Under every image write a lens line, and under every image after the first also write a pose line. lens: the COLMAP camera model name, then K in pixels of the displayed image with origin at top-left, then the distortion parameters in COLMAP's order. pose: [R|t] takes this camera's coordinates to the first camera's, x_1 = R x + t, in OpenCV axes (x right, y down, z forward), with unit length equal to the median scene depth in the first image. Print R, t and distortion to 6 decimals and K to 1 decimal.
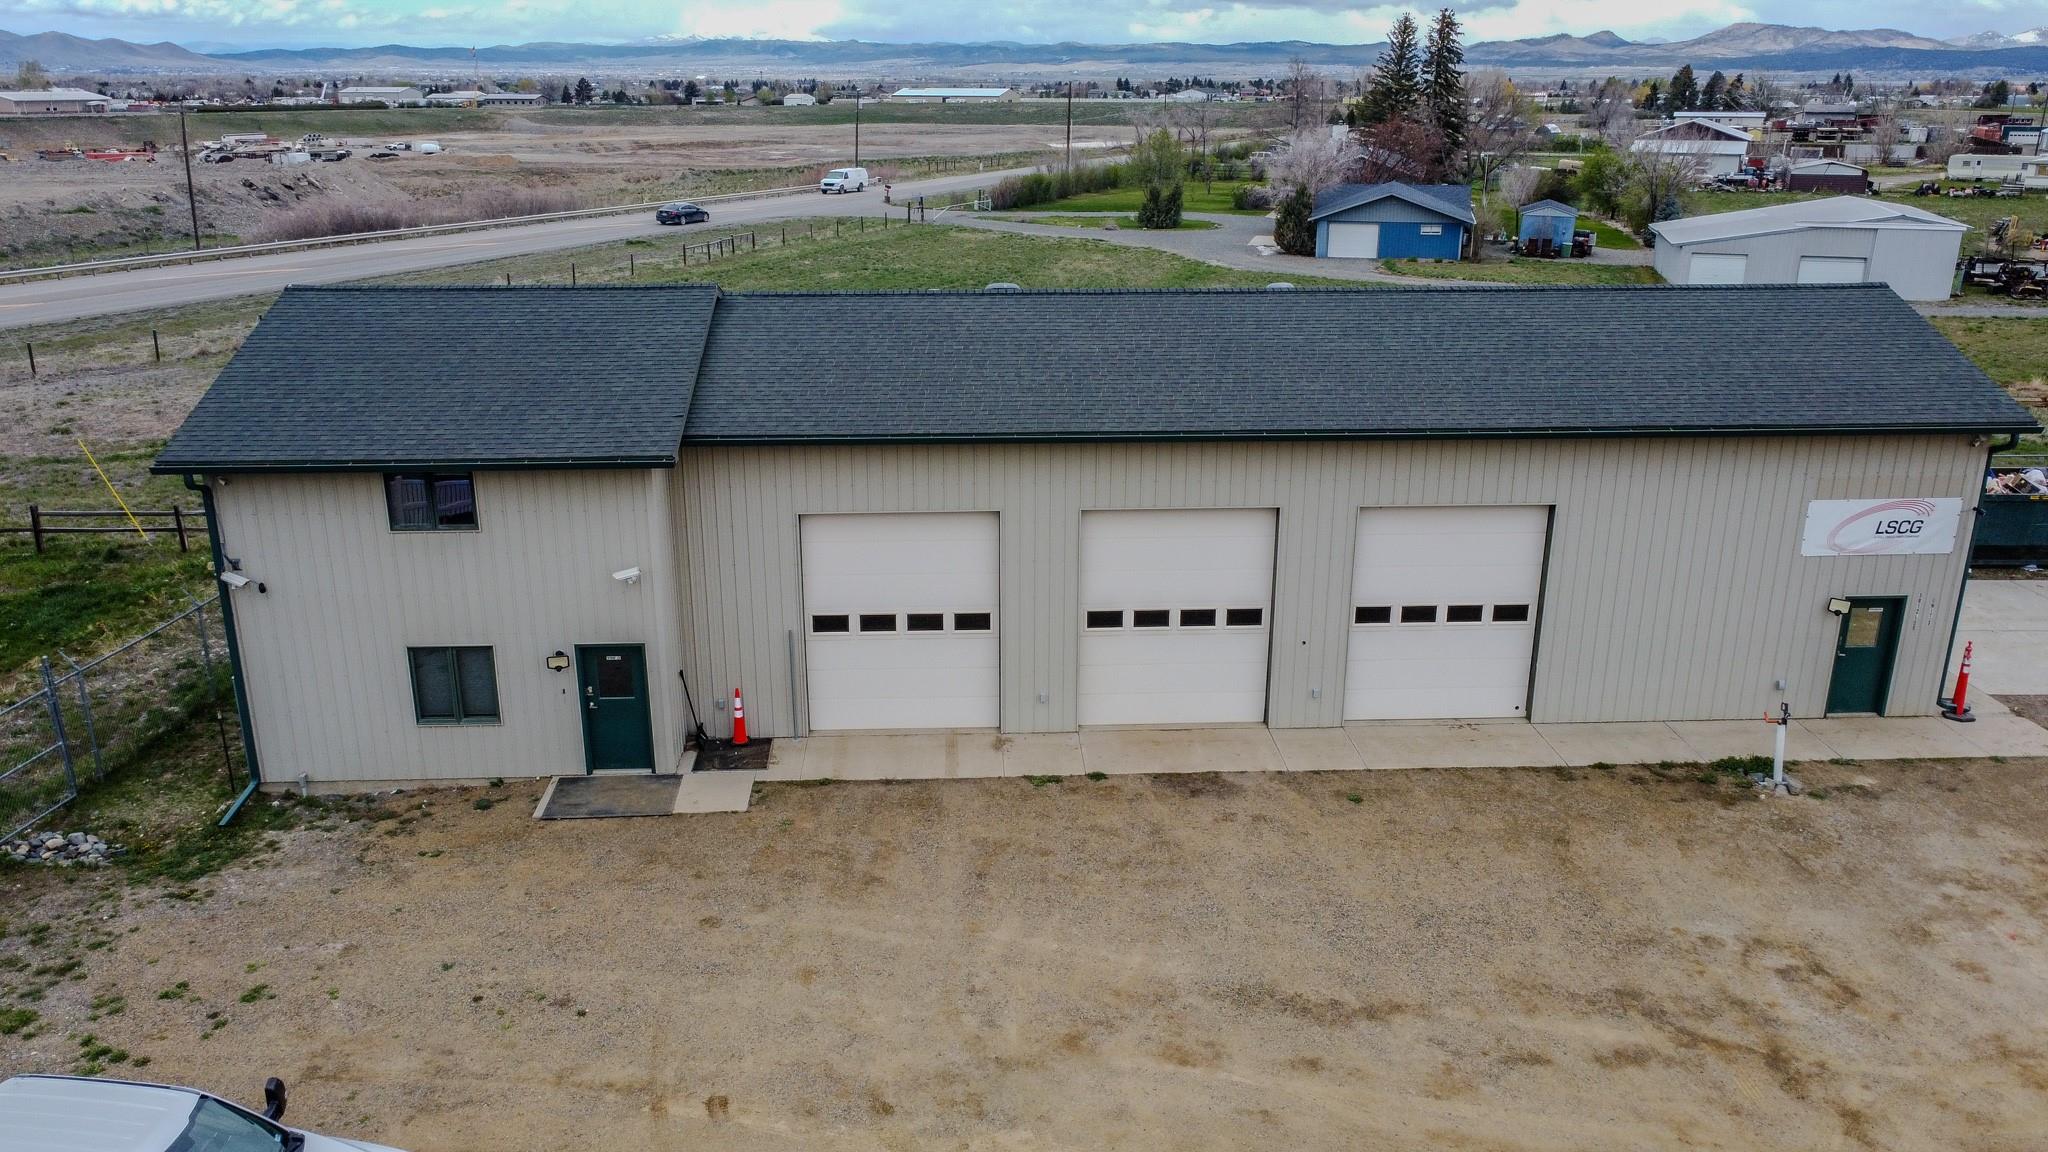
lens RADIAL K [[1524.1, 0, 1019.1], [0, 1524.1, 573.0], [0, 0, 1]] dist [0.010925, -0.009746]
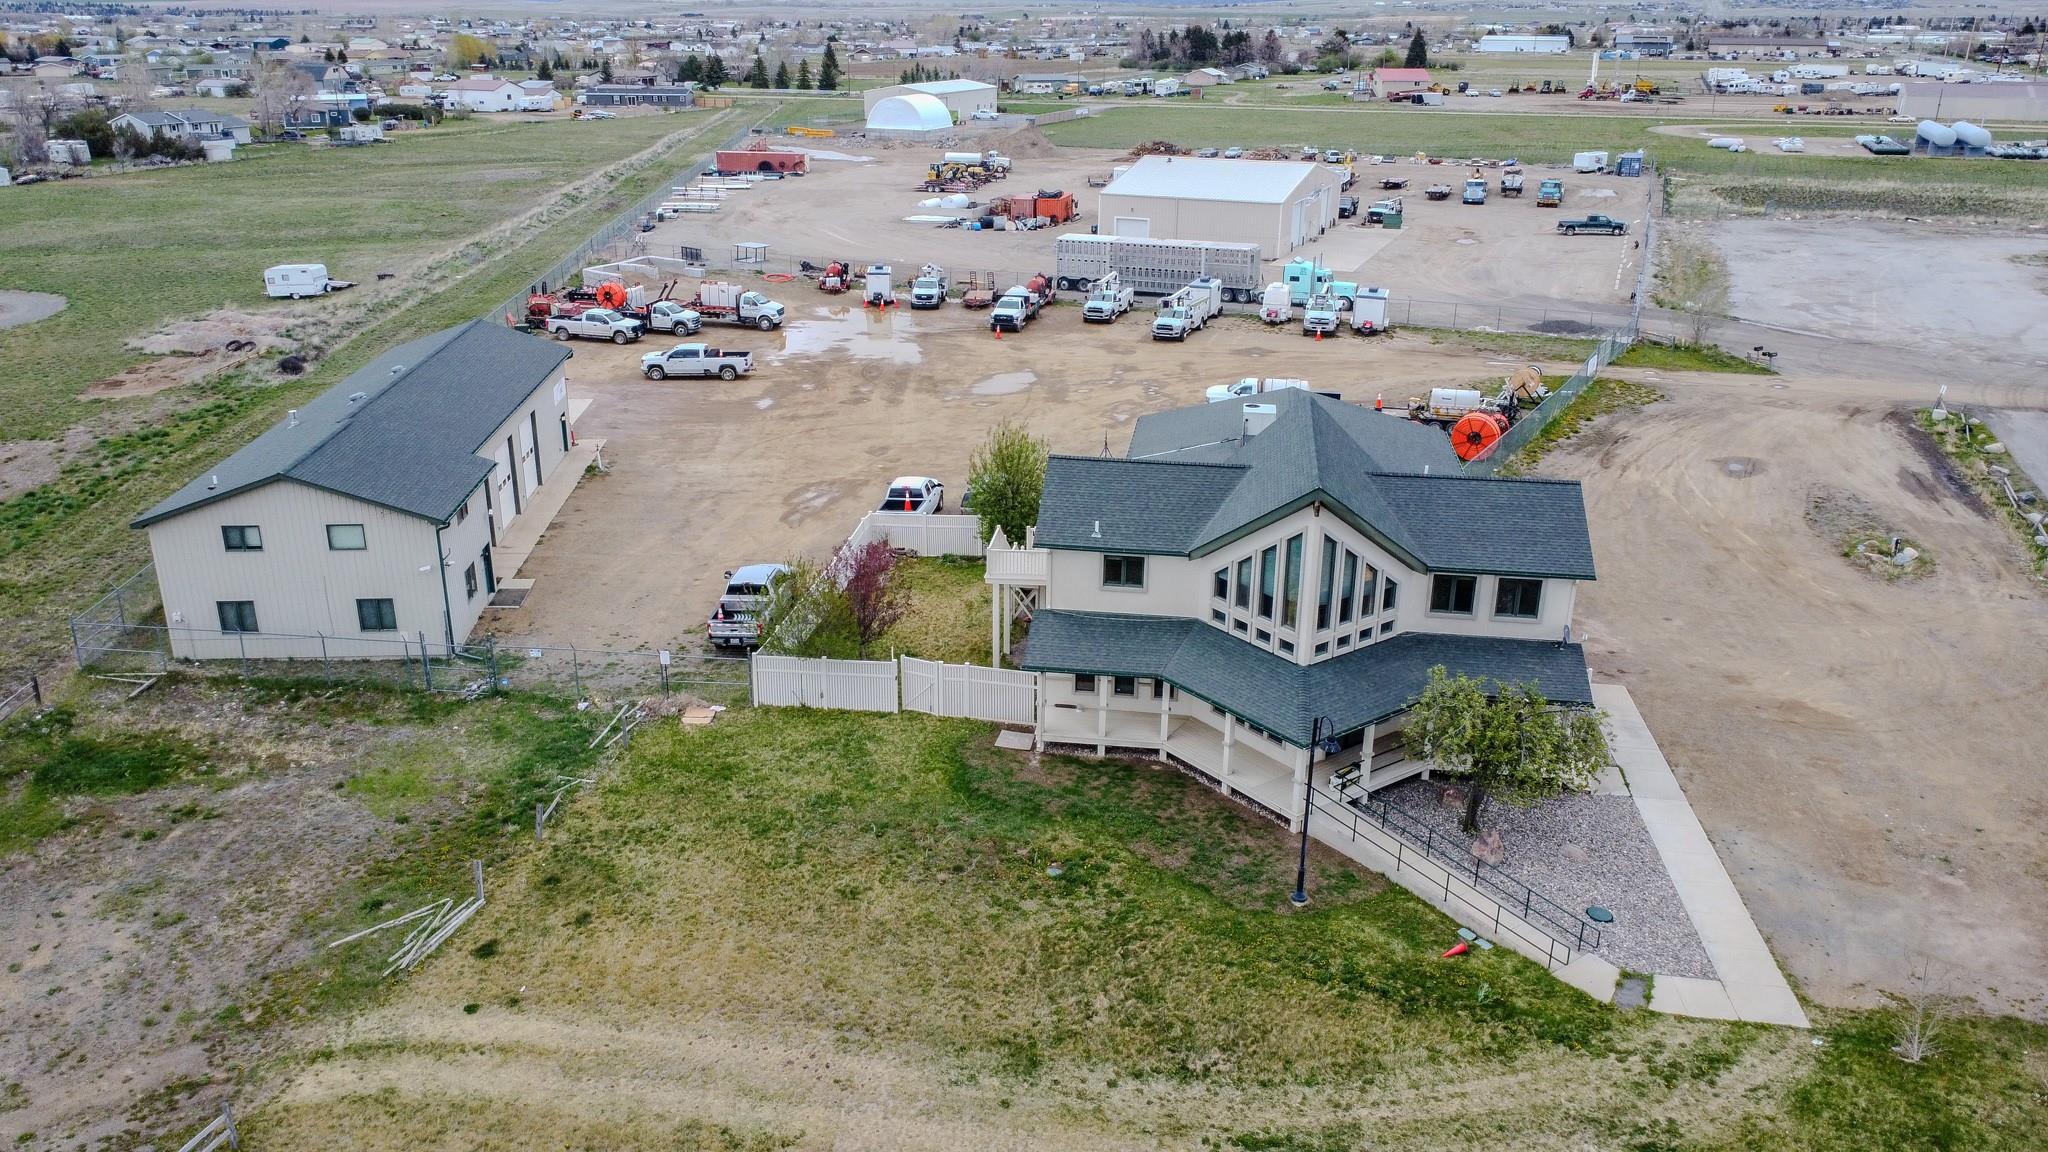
lens RADIAL K [[1524.1, 0, 1019.1], [0, 1524.1, 573.0], [0, 0, 1]] dist [0.010925, -0.009746]
pose [[-0.022611, -0.350412, 0.936323, -2.680985], [0.305436, 0.889362, 0.340213, -0.505168], [-0.951944, 0.293679, 0.086919, -0.064775]]
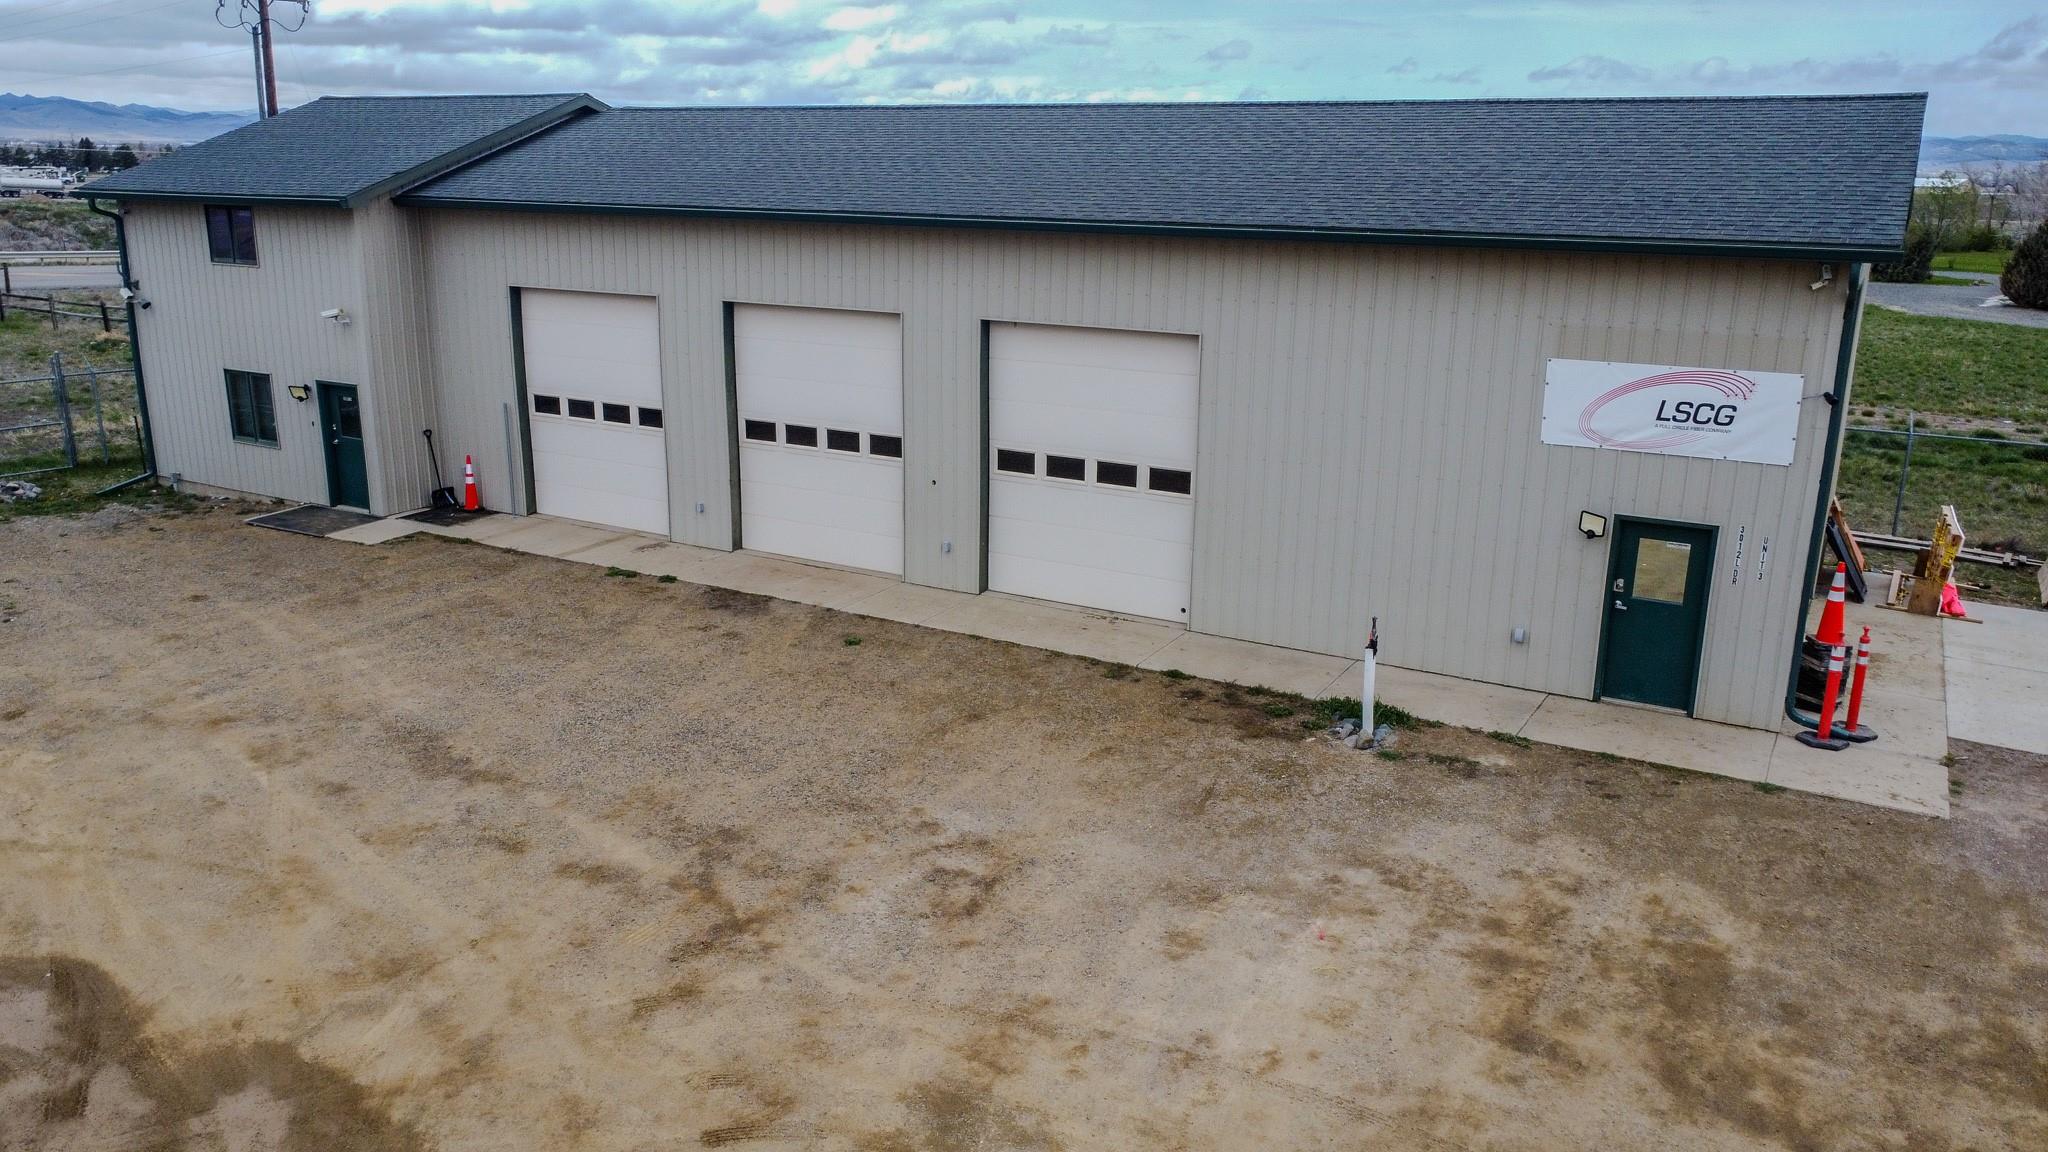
lens RADIAL K [[1524.1, 0, 1019.1], [0, 1524.1, 573.0], [0, 0, 1]] dist [0.010925, -0.009746]
pose [[0.840851, 0.150069, -0.520047, 0.726220], [-0.180151, 0.983611, -0.007443, 0.099967], [0.510407, 0.099945, 0.854105, 0.322825]]
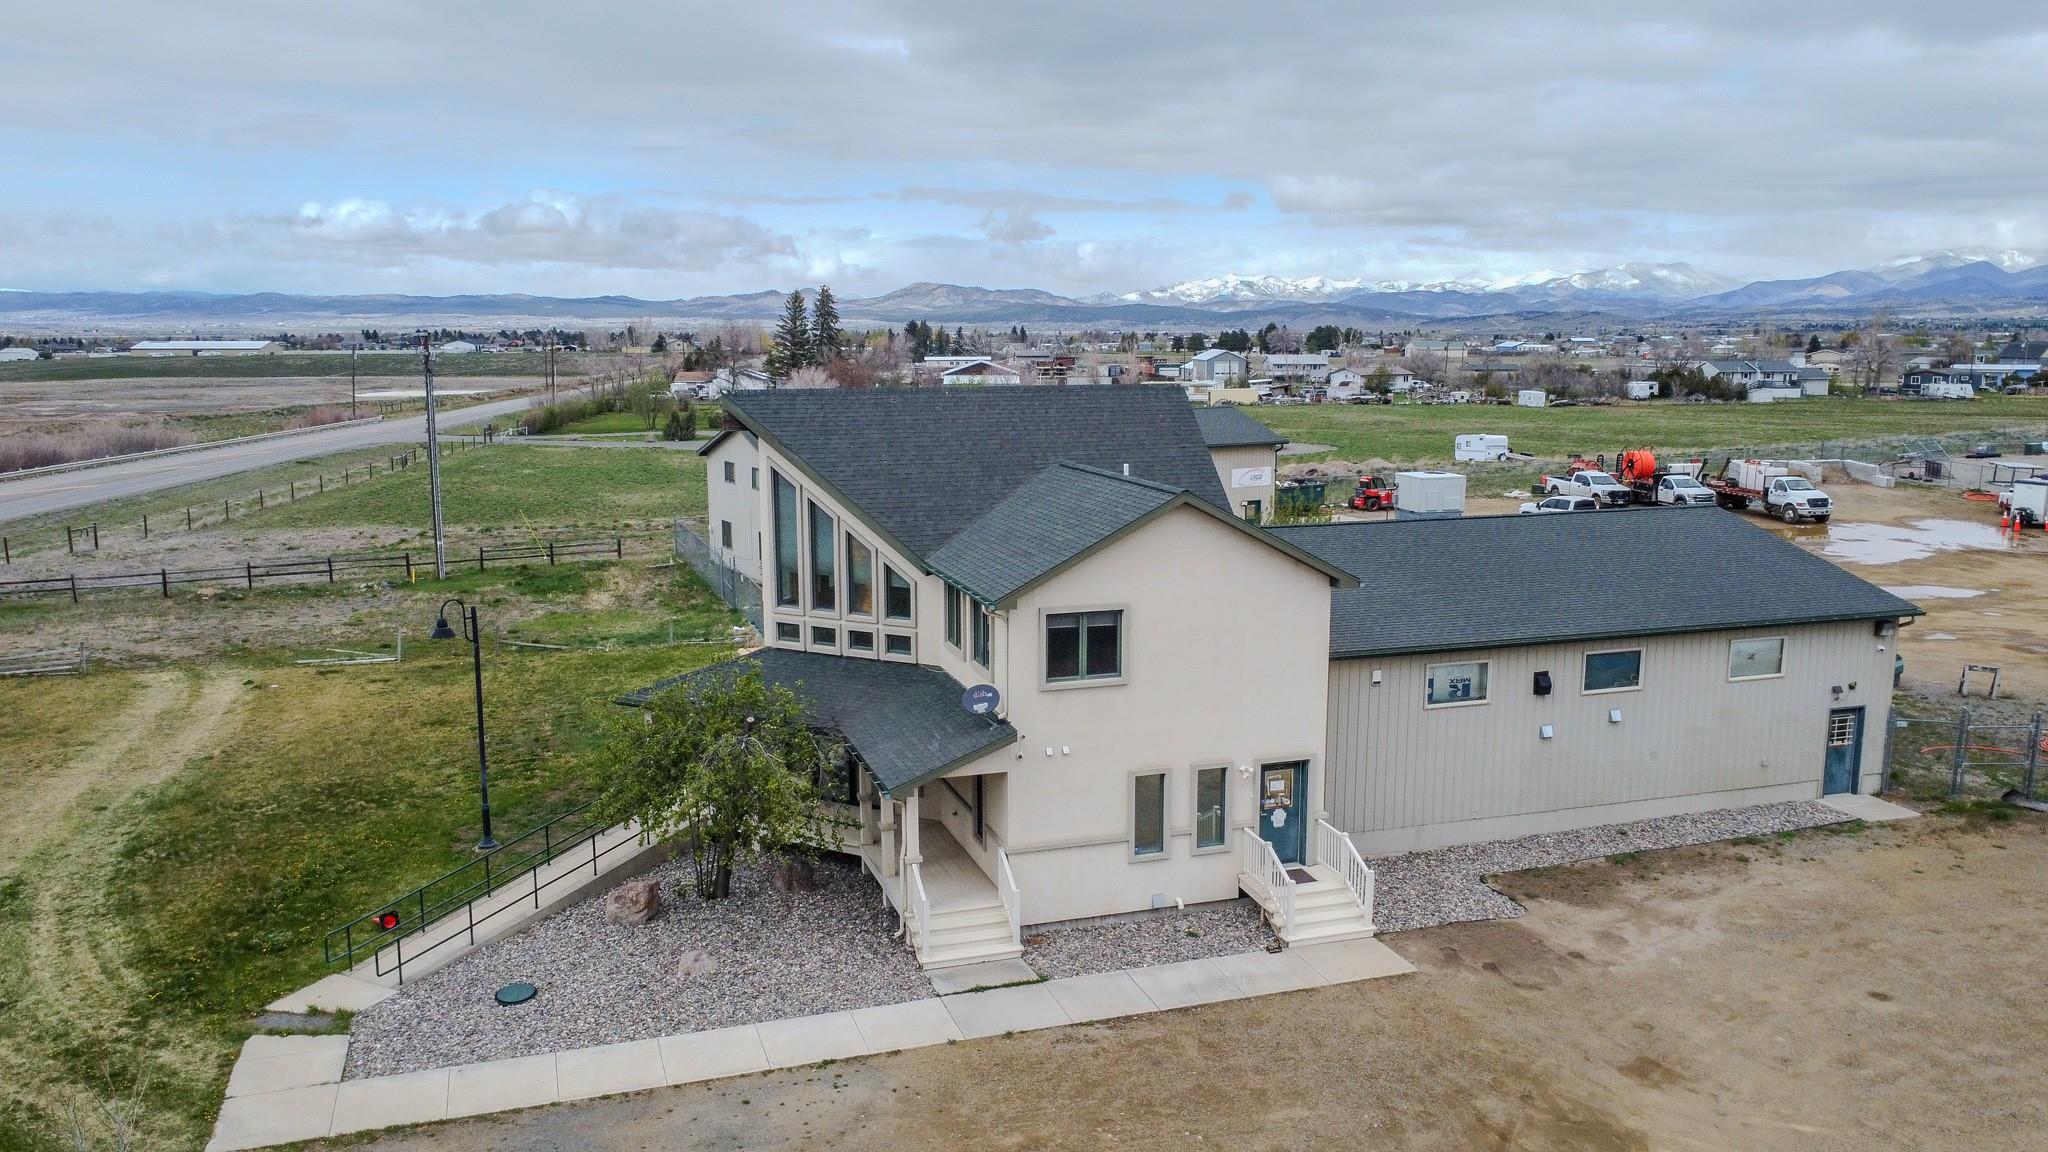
lens RADIAL K [[1524.1, 0, 1019.1], [0, 1524.1, 573.0], [0, 0, 1]] dist [0.010925, -0.009746]
pose [[0.884735, -0.077216, 0.459654, -1.400862], [0.147194, 0.982001, -0.118354, 0.493463], [-0.442242, 0.172370, 0.880176, -1.611583]]
